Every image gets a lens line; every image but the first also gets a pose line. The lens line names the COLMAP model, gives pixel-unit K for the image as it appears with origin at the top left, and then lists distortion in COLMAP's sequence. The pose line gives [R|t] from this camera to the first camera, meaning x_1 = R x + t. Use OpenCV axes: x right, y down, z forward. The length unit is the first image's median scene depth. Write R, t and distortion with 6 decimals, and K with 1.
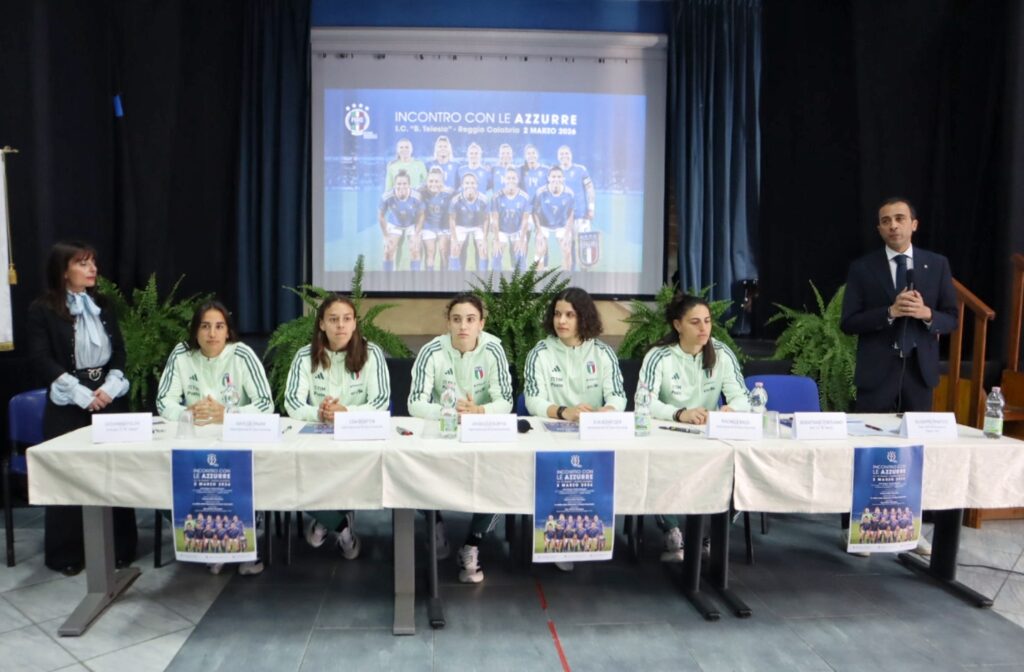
lens RADIAL K [[833.0, 0, 466.6], [0, 833.0, 367.3], [0, 0, 1]] dist [-0.106232, 0.044803]
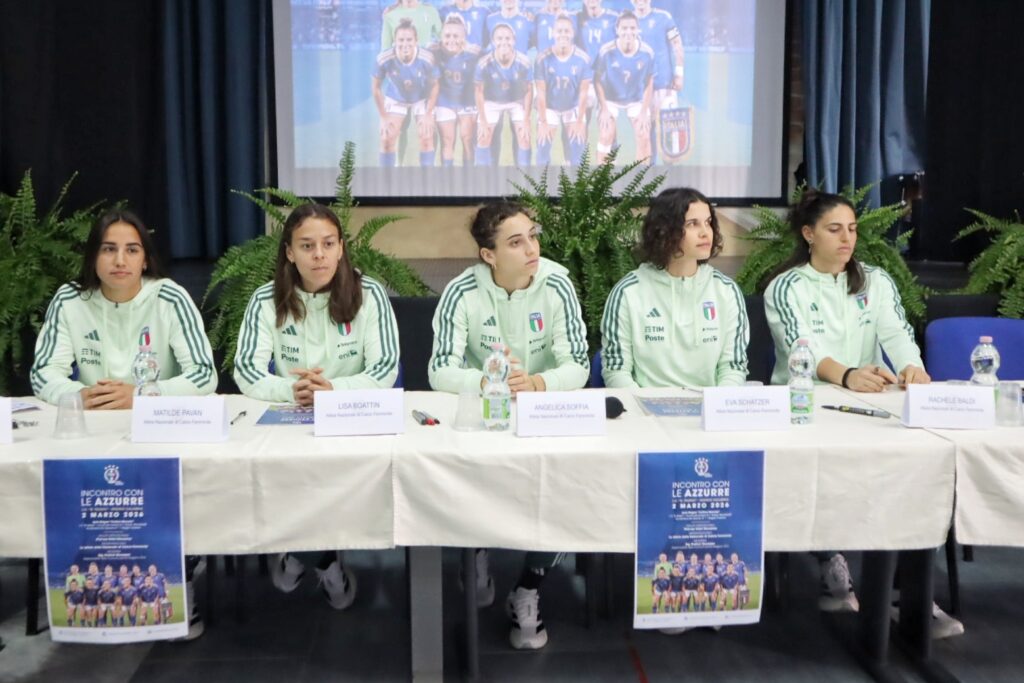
lens RADIAL K [[1114.0, 0, 515.8], [0, 1114.0, 335.8], [0, 0, 1]] dist [-0.000038, 0.000000]
pose [[0.999685, -0.011184, 0.022488, -0.009821], [0.010406, 0.999354, 0.034400, -0.005999], [-0.022858, -0.034155, 0.999155, 0.062452]]
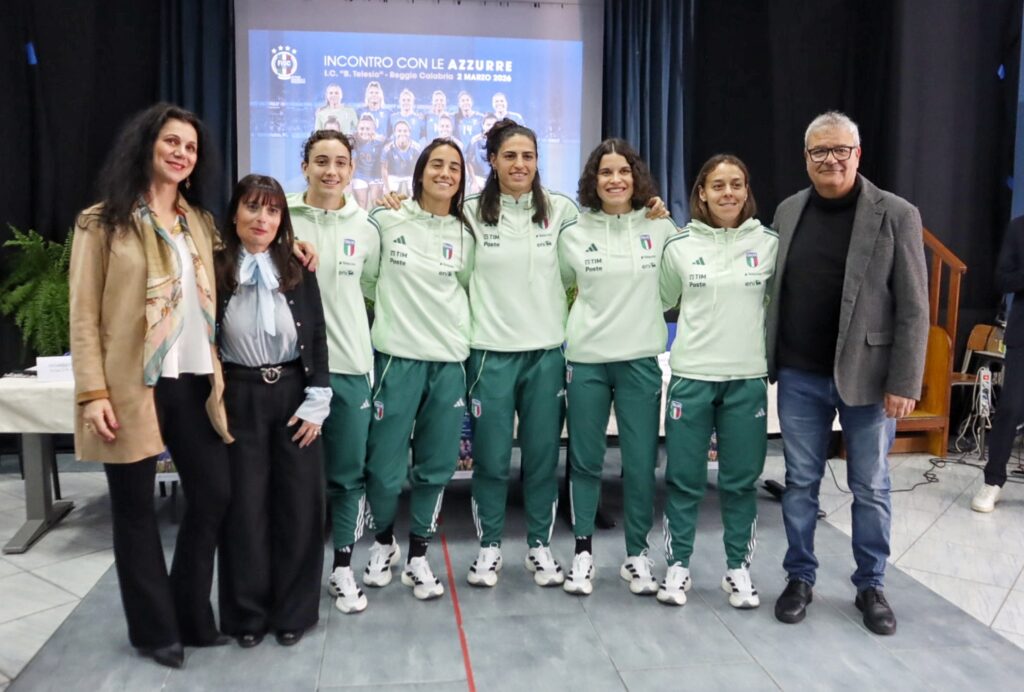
lens RADIAL K [[954.8, 0, 510.4], [0, 954.8, 351.9], [0, 0, 1]] dist [-0.059643, 0.000000]
pose [[0.996348, -0.007309, 0.085076, 0.033994], [0.004954, 0.999600, 0.027862, 0.006749], [-0.085245, -0.027339, 0.995985, -0.131668]]
